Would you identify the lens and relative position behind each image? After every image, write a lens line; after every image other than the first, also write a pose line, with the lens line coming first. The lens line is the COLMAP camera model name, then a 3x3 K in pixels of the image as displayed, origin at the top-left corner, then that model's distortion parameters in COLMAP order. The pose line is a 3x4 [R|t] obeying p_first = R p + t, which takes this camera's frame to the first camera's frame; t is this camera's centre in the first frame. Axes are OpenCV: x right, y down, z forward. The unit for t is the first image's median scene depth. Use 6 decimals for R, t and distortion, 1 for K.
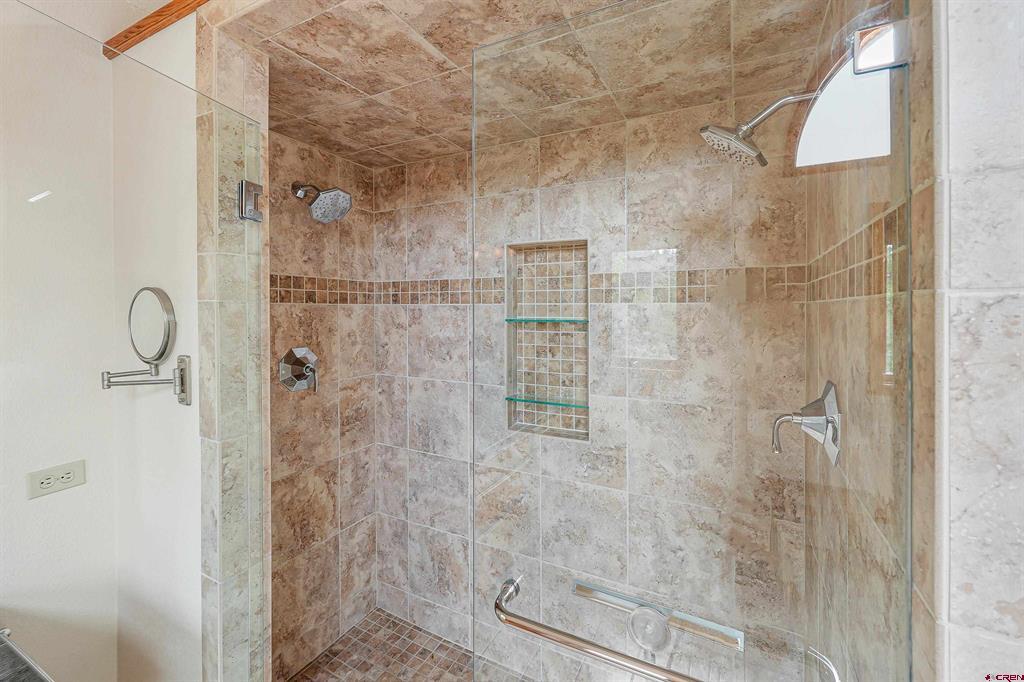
lens RADIAL K [[432.3, 0, 513.2], [0, 432.3, 312.1], [0, 0, 1]] dist [-0.001639, -0.000148]
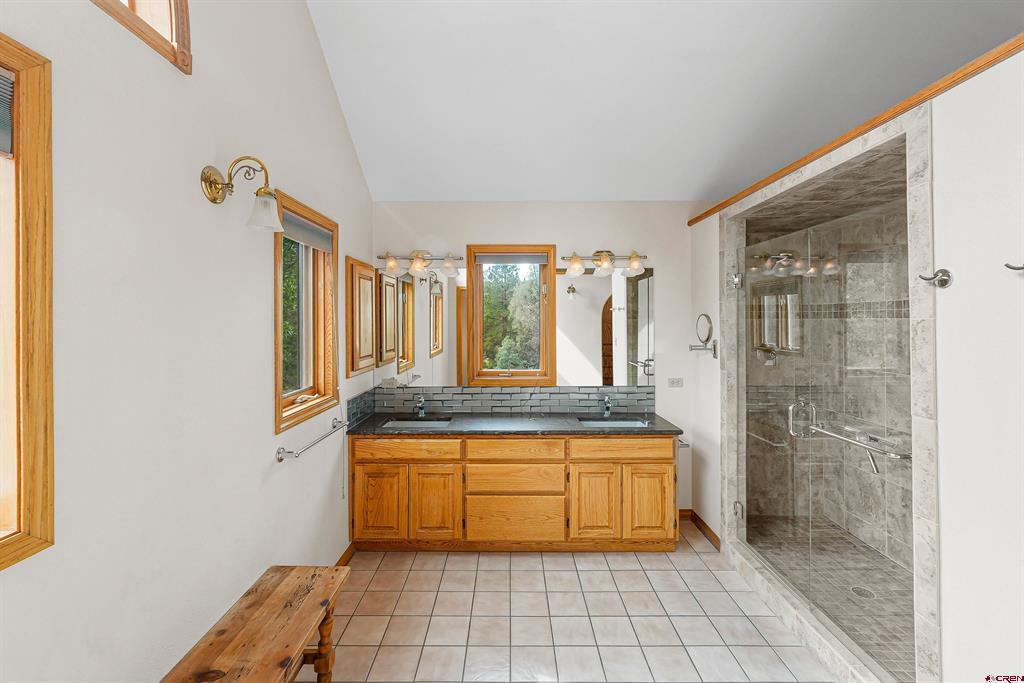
lens RADIAL K [[433.5, 0, 514.1], [0, 433.5, 322.9], [0, 0, 1]] dist [-0.000488, 0.000130]
pose [[0.470196, 0.001636, -0.882561, 0.588598], [-0.002042, 0.999998, 0.000766, -0.001992], [0.882560, 0.001441, 0.470198, -0.783781]]
